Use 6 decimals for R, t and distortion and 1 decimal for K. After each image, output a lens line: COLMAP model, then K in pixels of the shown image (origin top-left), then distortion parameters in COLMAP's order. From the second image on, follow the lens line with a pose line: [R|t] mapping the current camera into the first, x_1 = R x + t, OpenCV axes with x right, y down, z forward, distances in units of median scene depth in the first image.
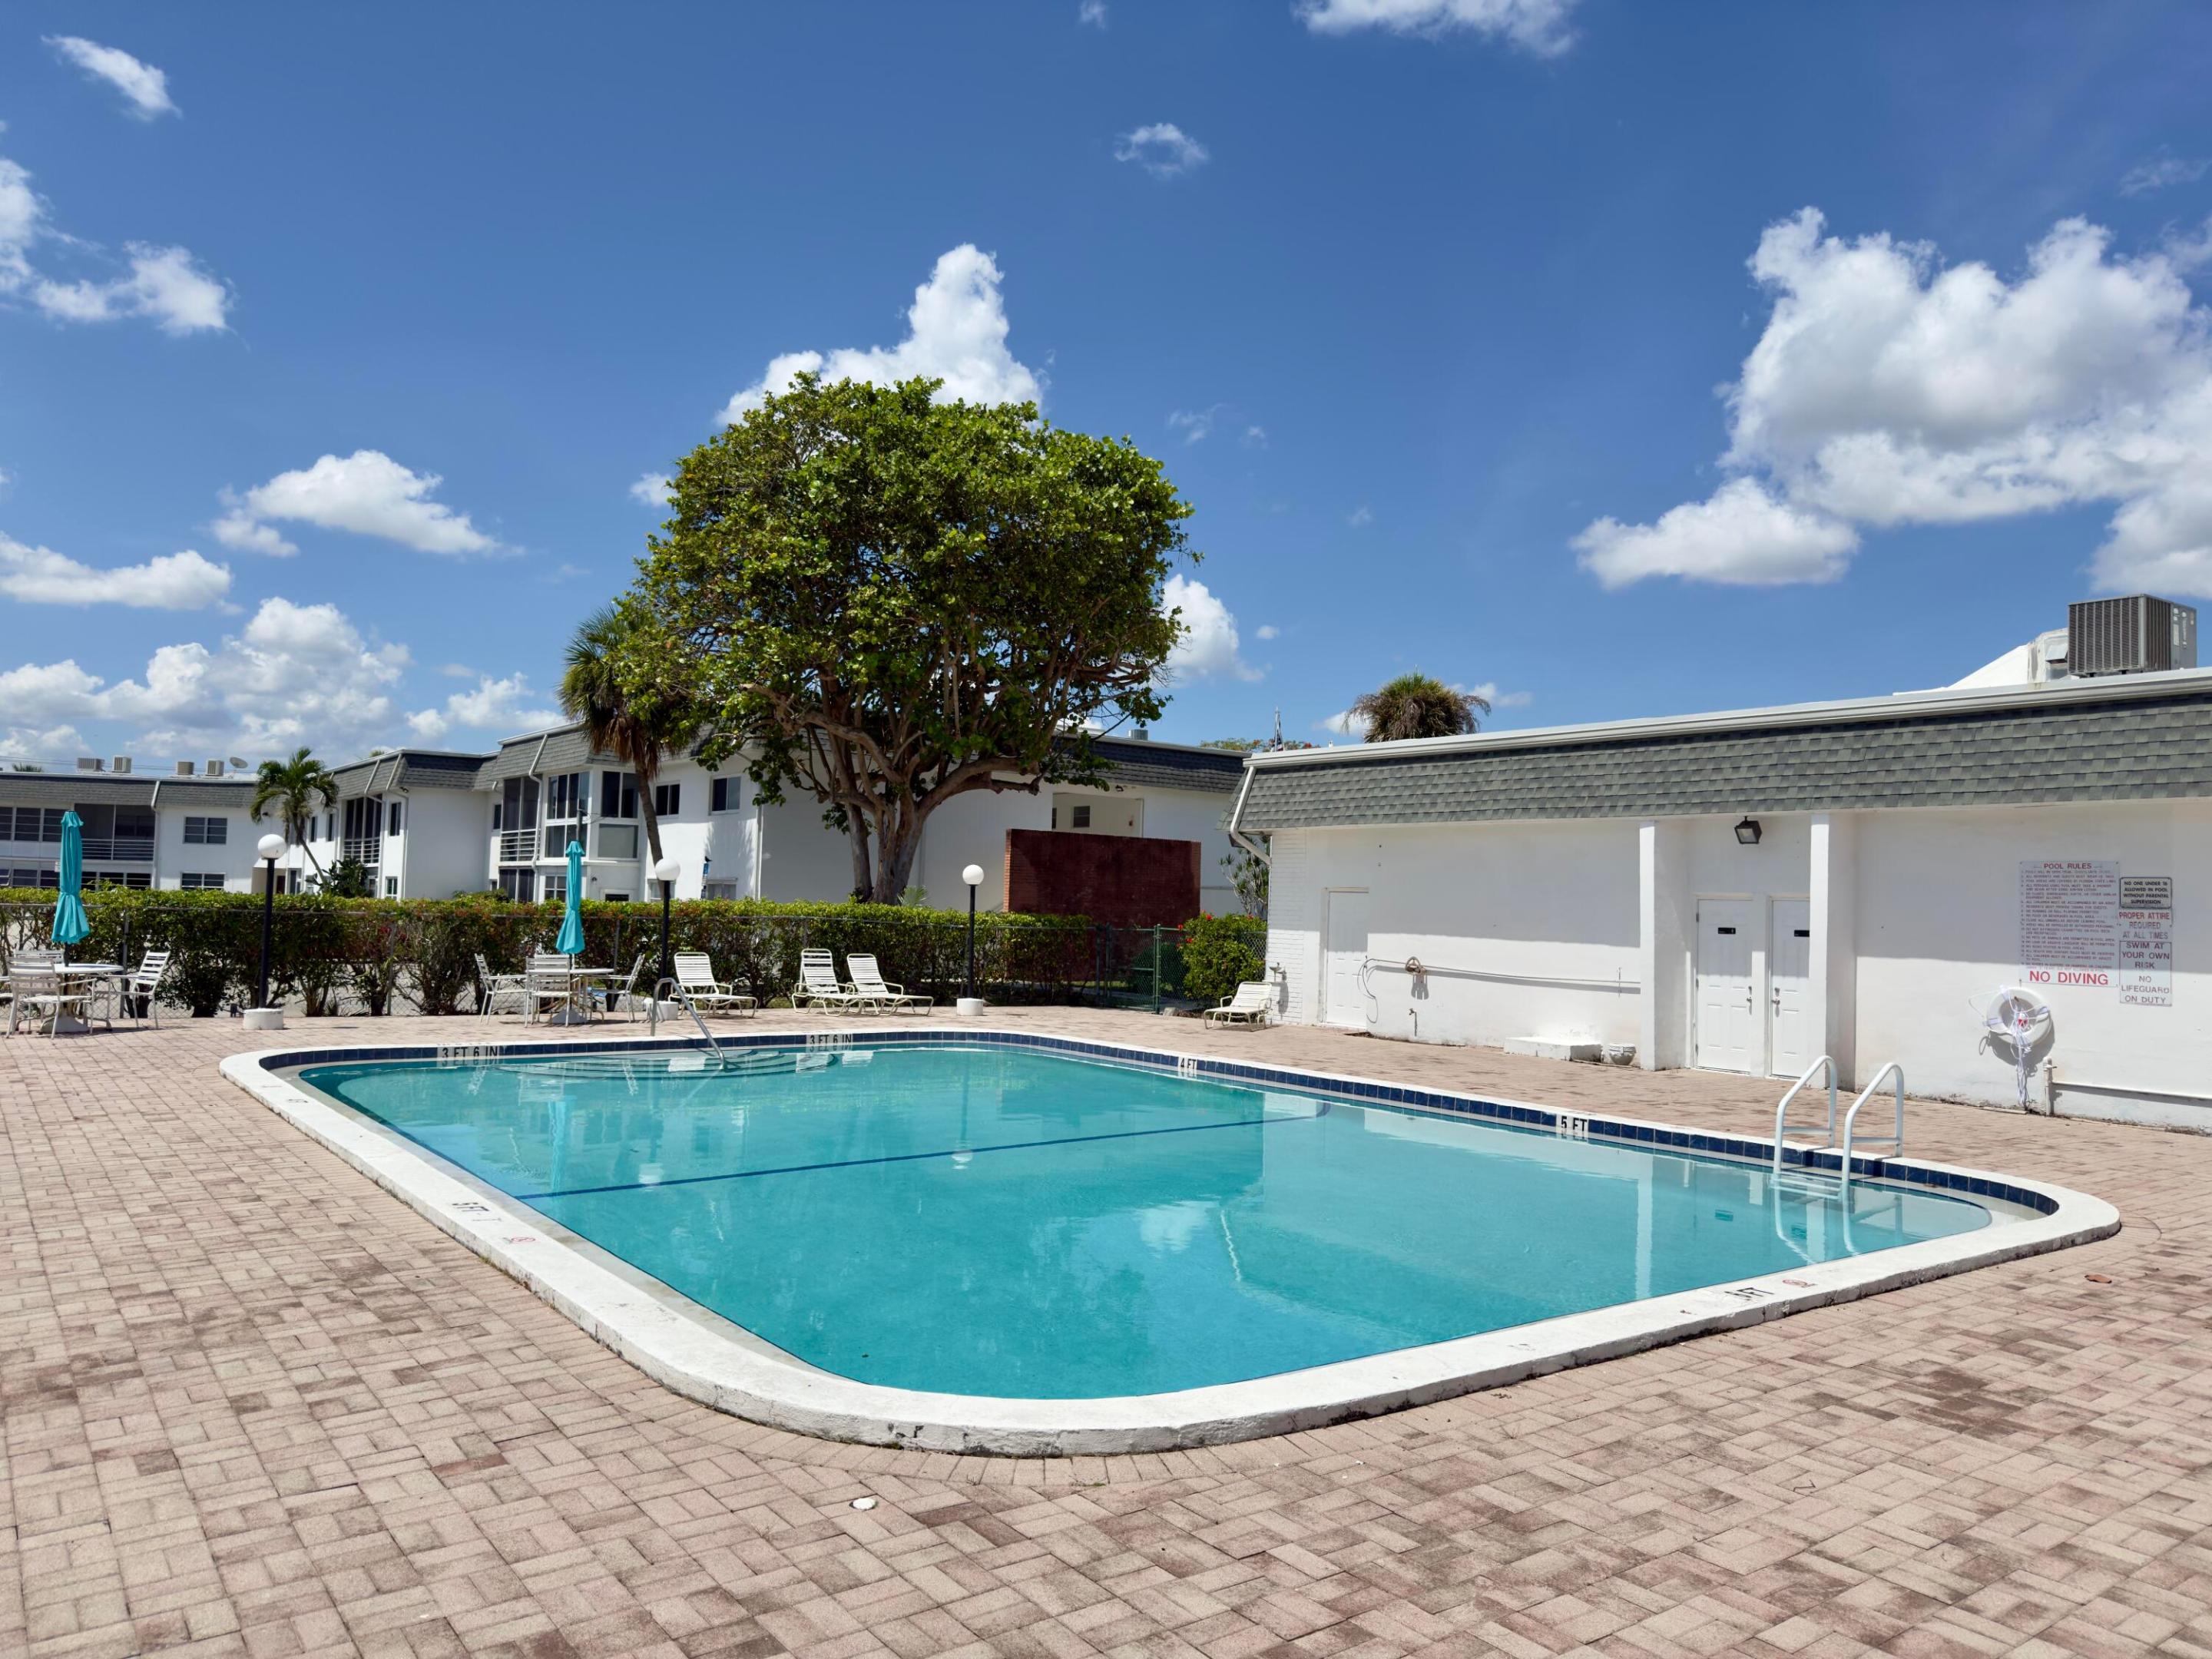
lens RADIAL K [[1538.6, 0, 1093.4], [0, 1538.6, 823.3], [0, 0, 1]] dist [0.005920, 0.000186]
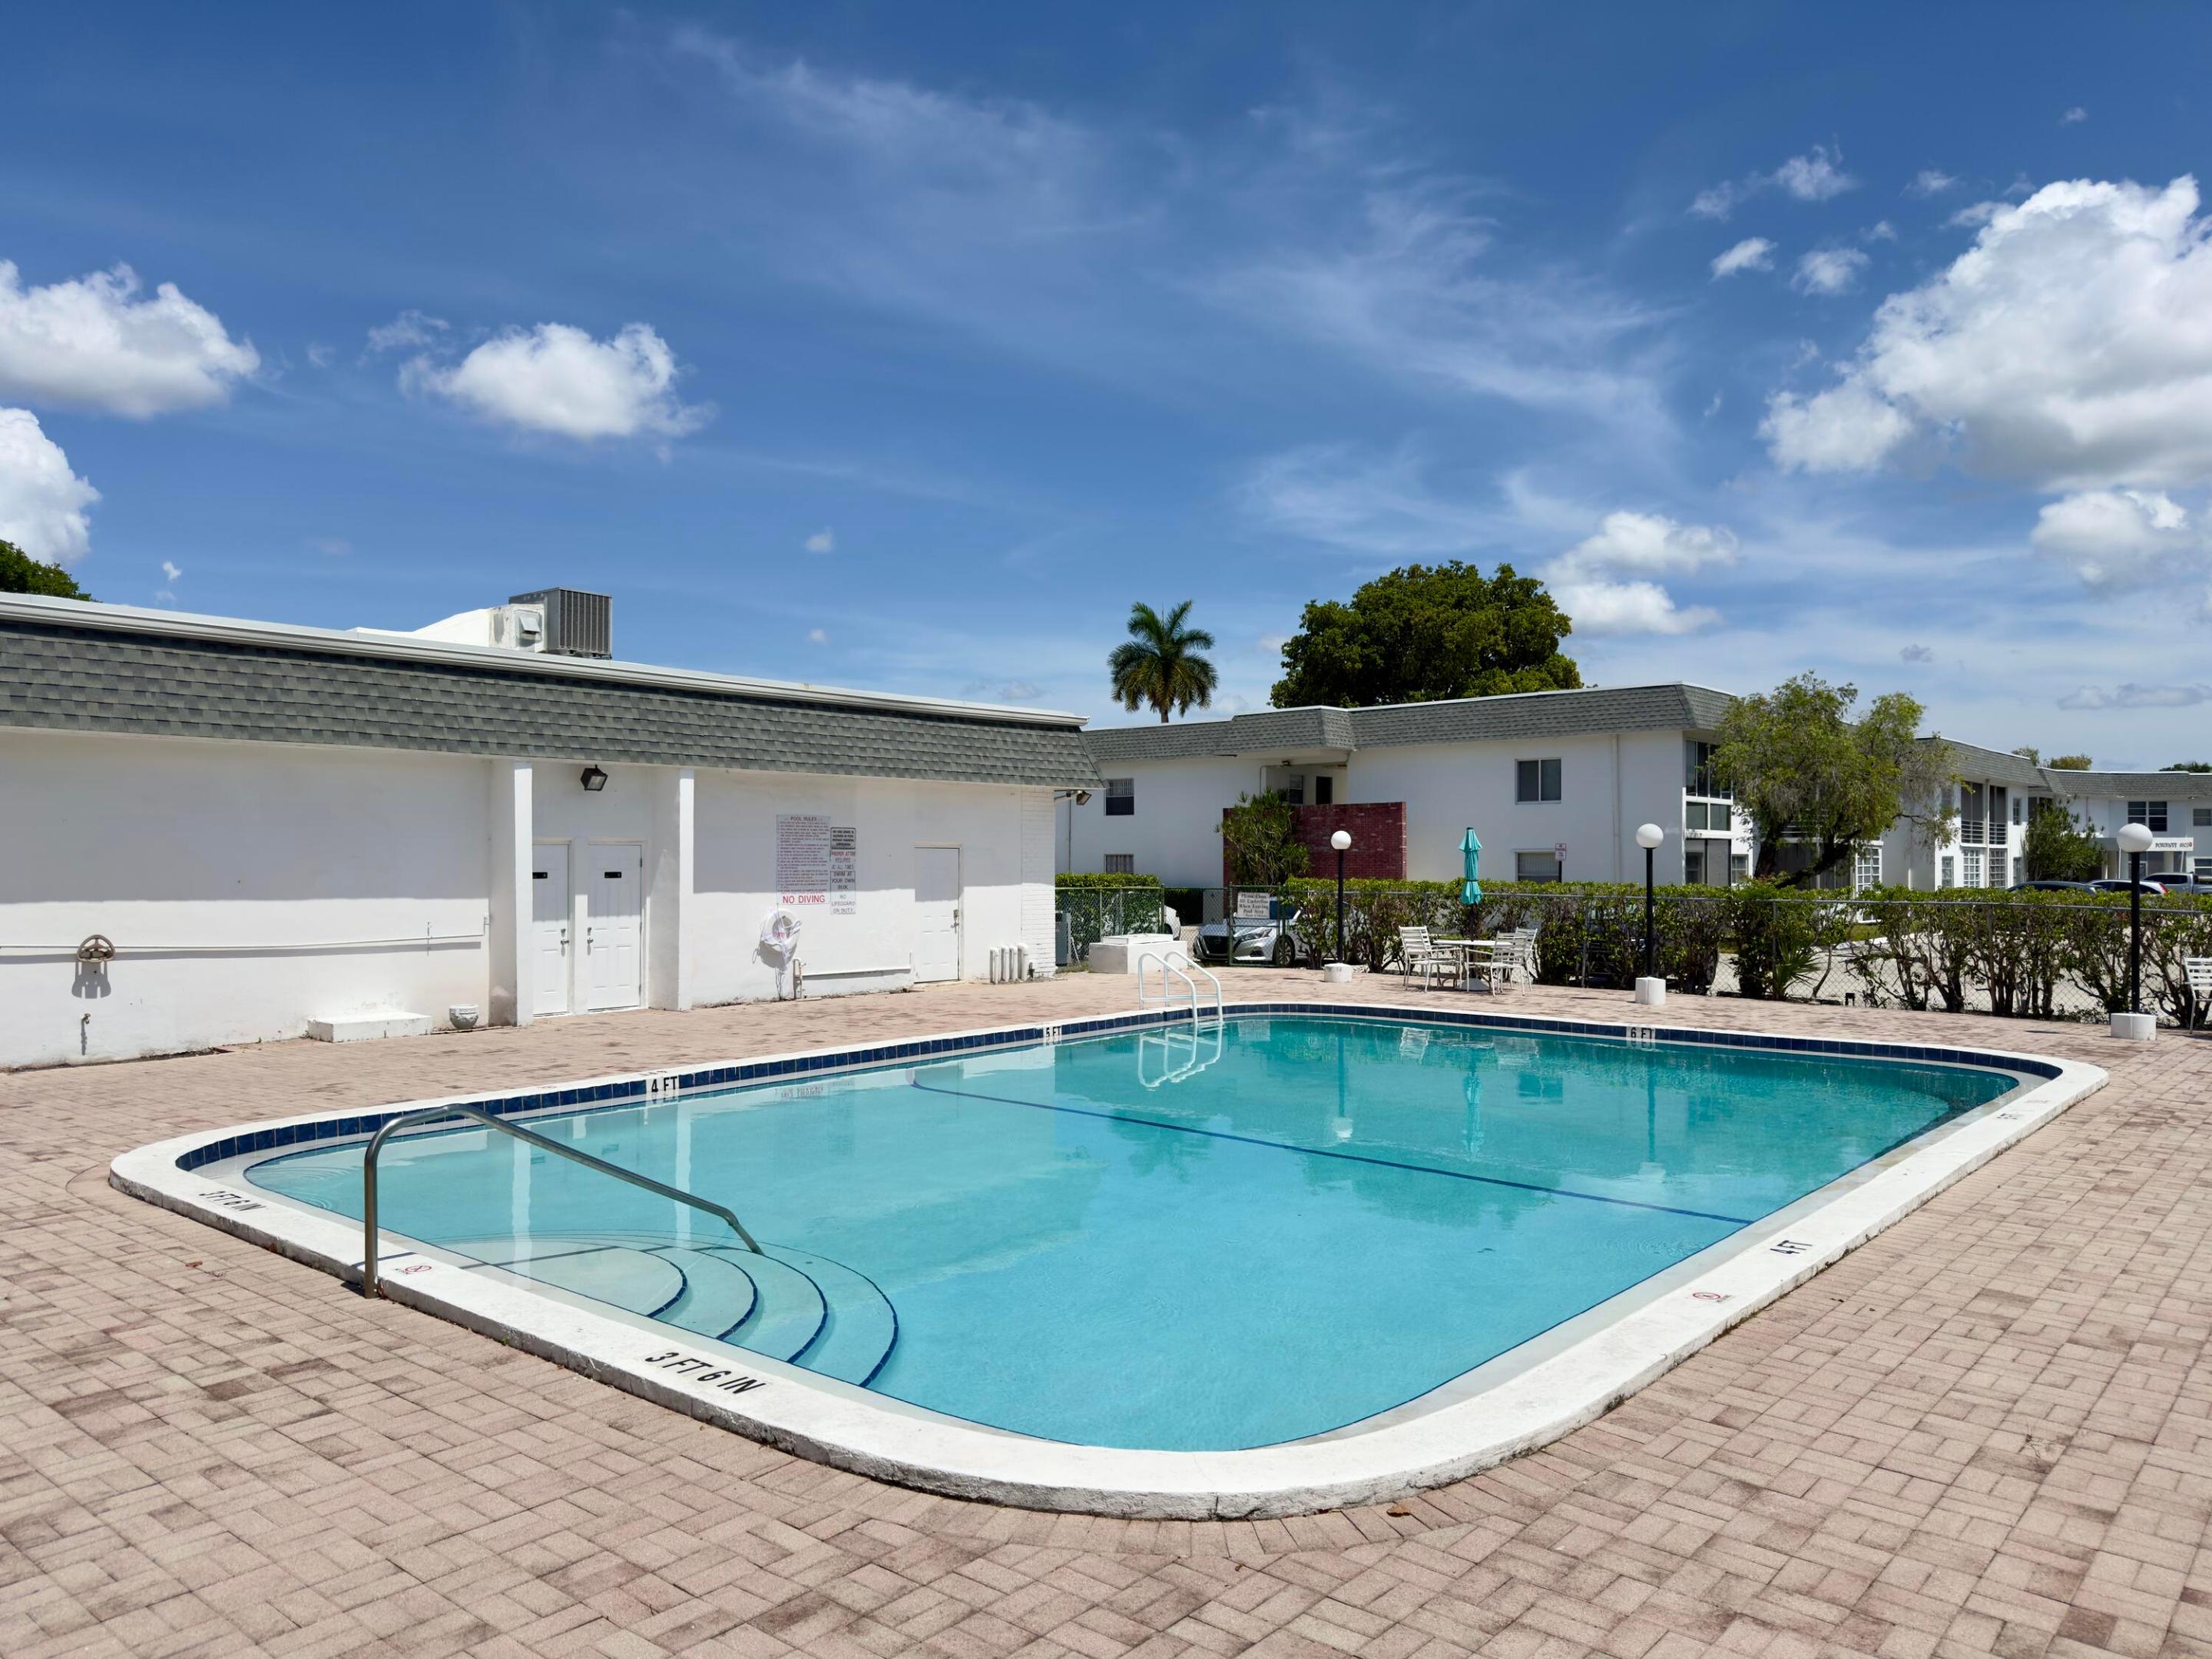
lens RADIAL K [[1538.6, 0, 1092.3], [0, 1538.6, 841.6], [0, 0, 1]] dist [0.005920, 0.000186]
pose [[-0.234438, -0.015458, 0.972008, -0.746291], [-0.057394, 0.998350, 0.002035, 0.029563], [-0.970435, -0.055310, -0.234938, 1.042177]]
